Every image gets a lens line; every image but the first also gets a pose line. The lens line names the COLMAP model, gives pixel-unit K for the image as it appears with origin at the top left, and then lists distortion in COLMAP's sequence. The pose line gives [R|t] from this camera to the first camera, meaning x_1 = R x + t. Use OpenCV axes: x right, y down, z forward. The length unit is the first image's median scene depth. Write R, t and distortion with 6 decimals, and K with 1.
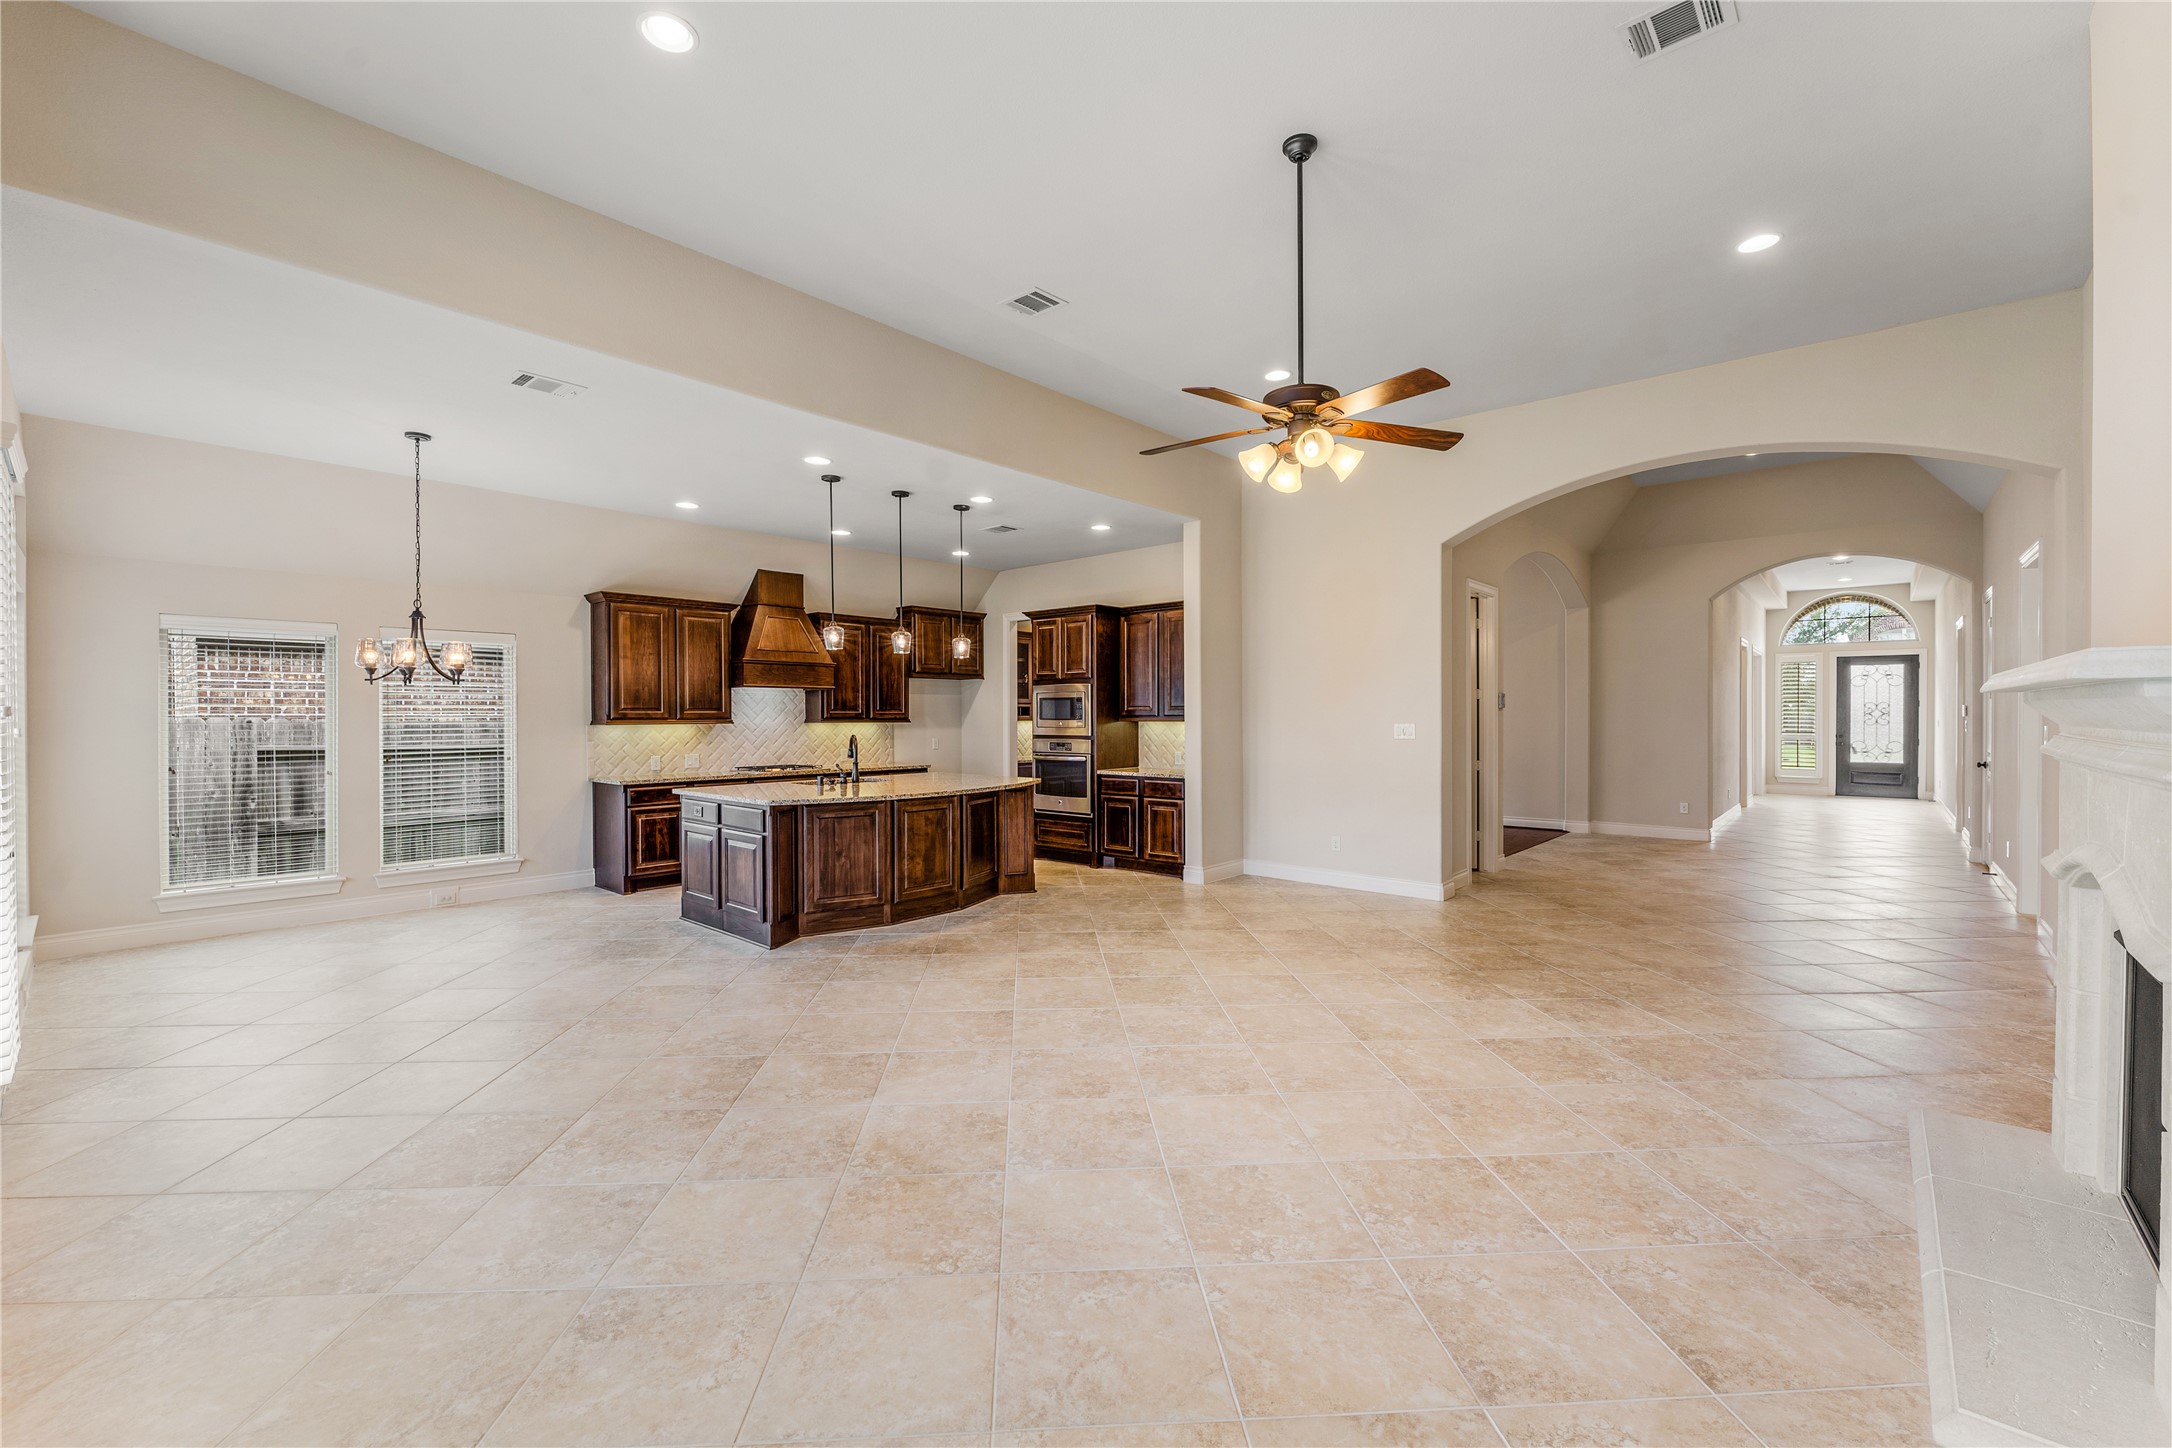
lens RADIAL K [[887.9, 0, 1078.1], [0, 887.9, 720.8], [0, 0, 1]] dist [-0.003806, -0.000028]
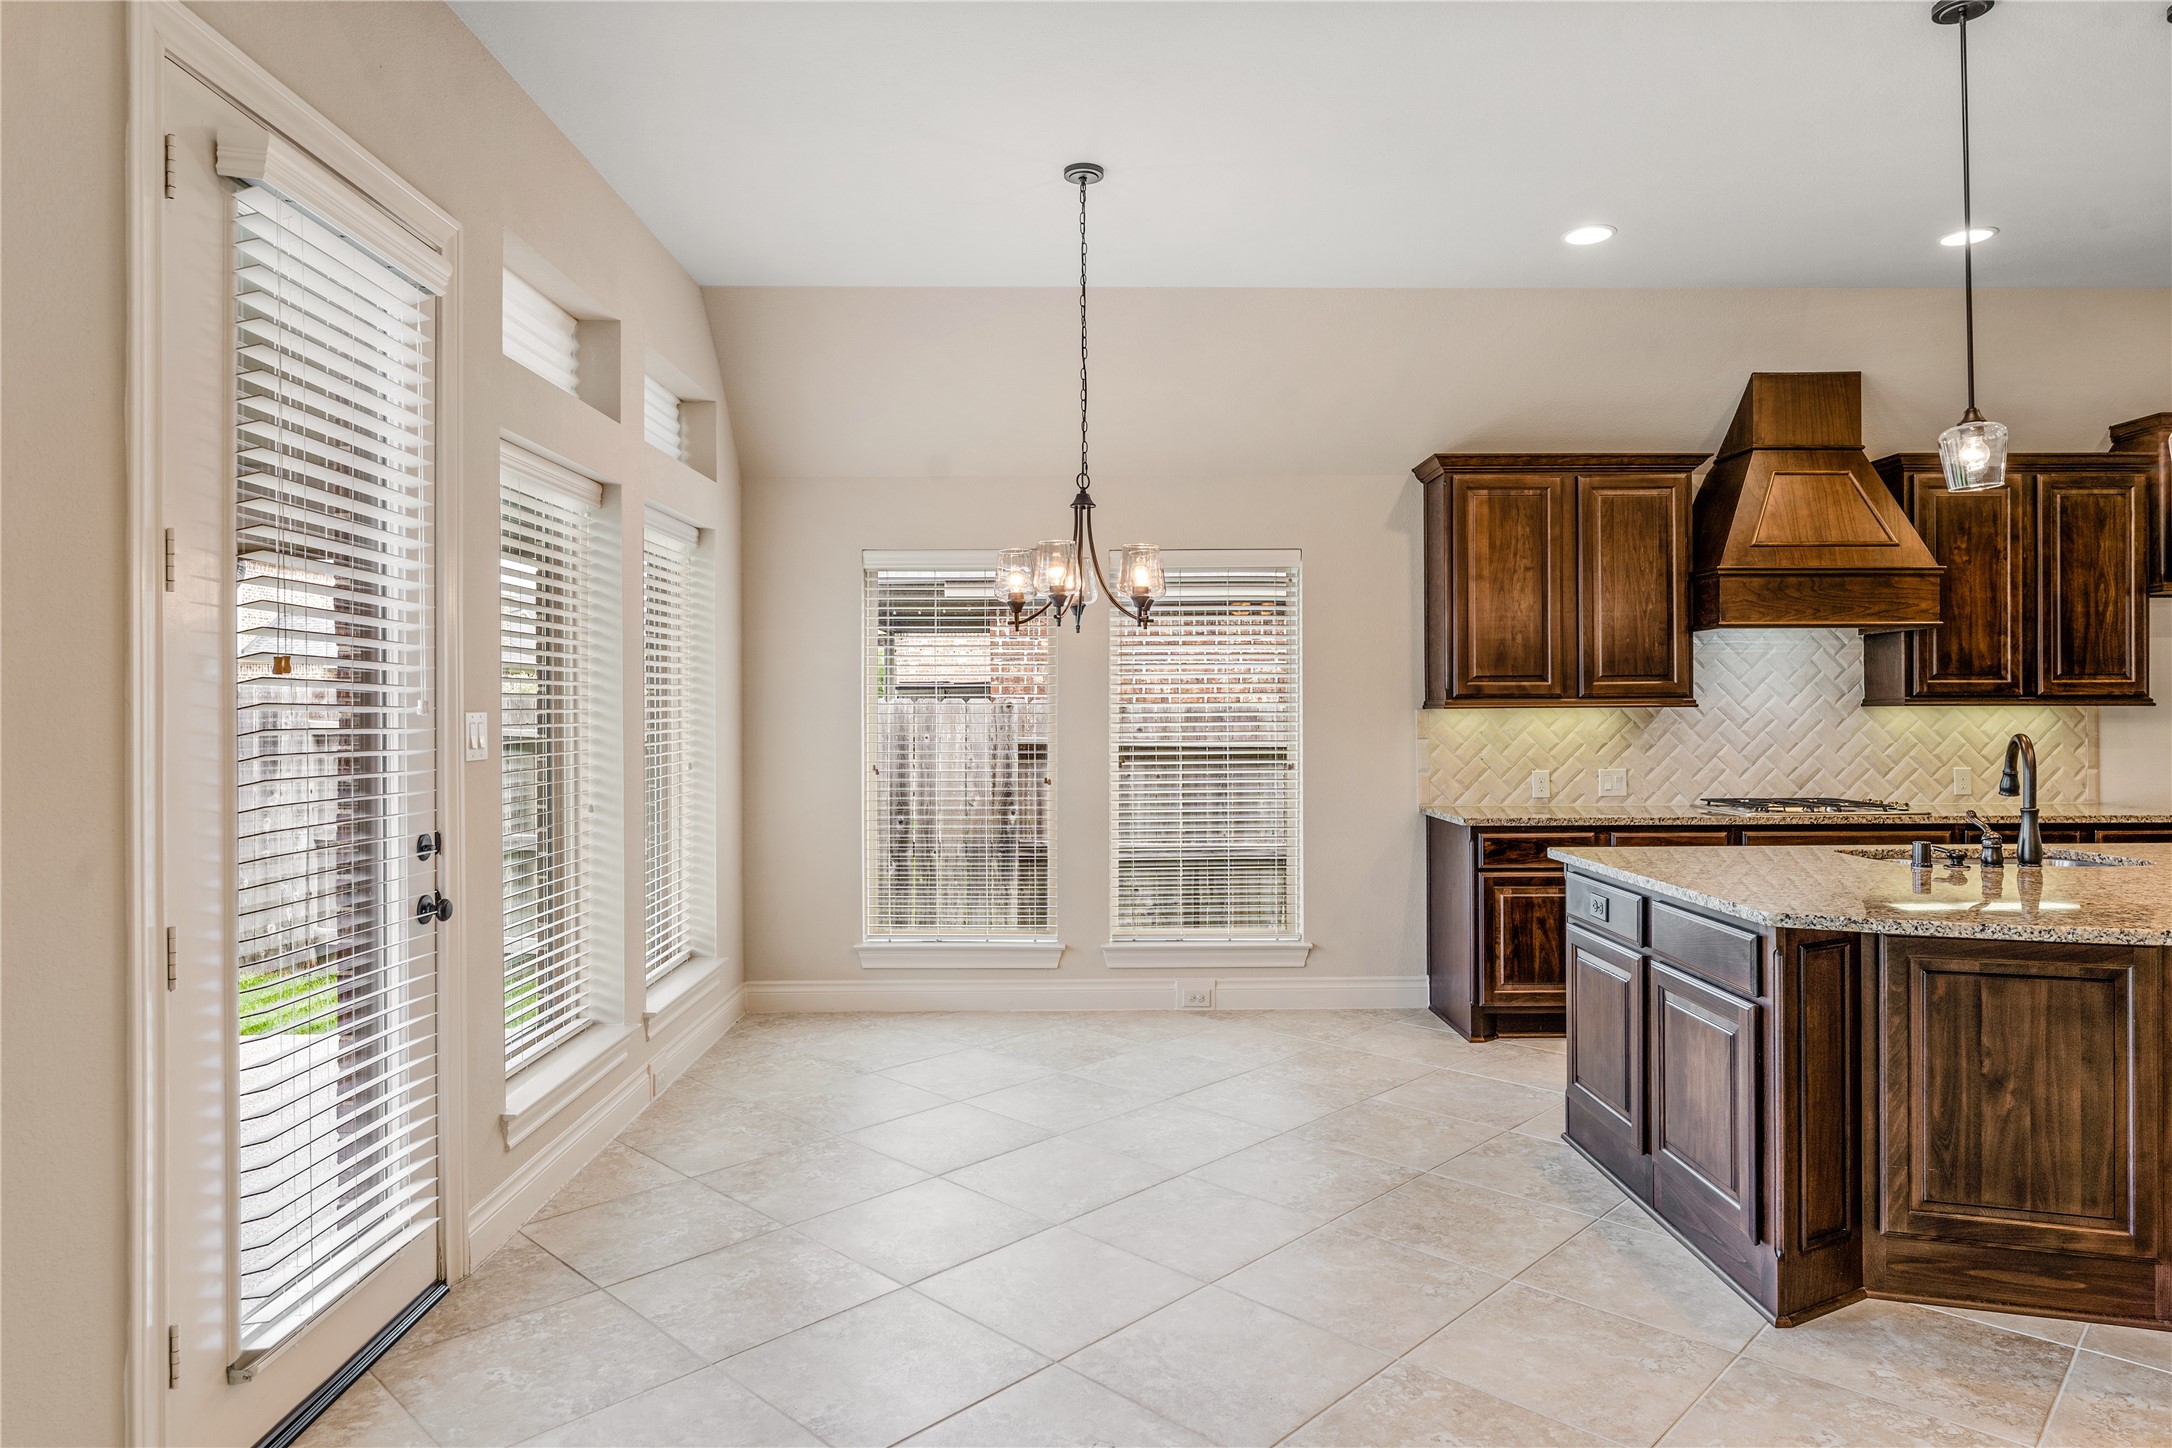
lens RADIAL K [[1287.3, 0, 1088.5], [0, 1287.3, 709.7], [0, 0, 1]] dist [-0.003284, 0.000786]
pose [[0.675156, -0.000018, -0.737675, -0.110446], [-0.002046, 0.999996, -0.001897, 0.007193], [0.737672, 0.002790, 0.675153, 0.323005]]
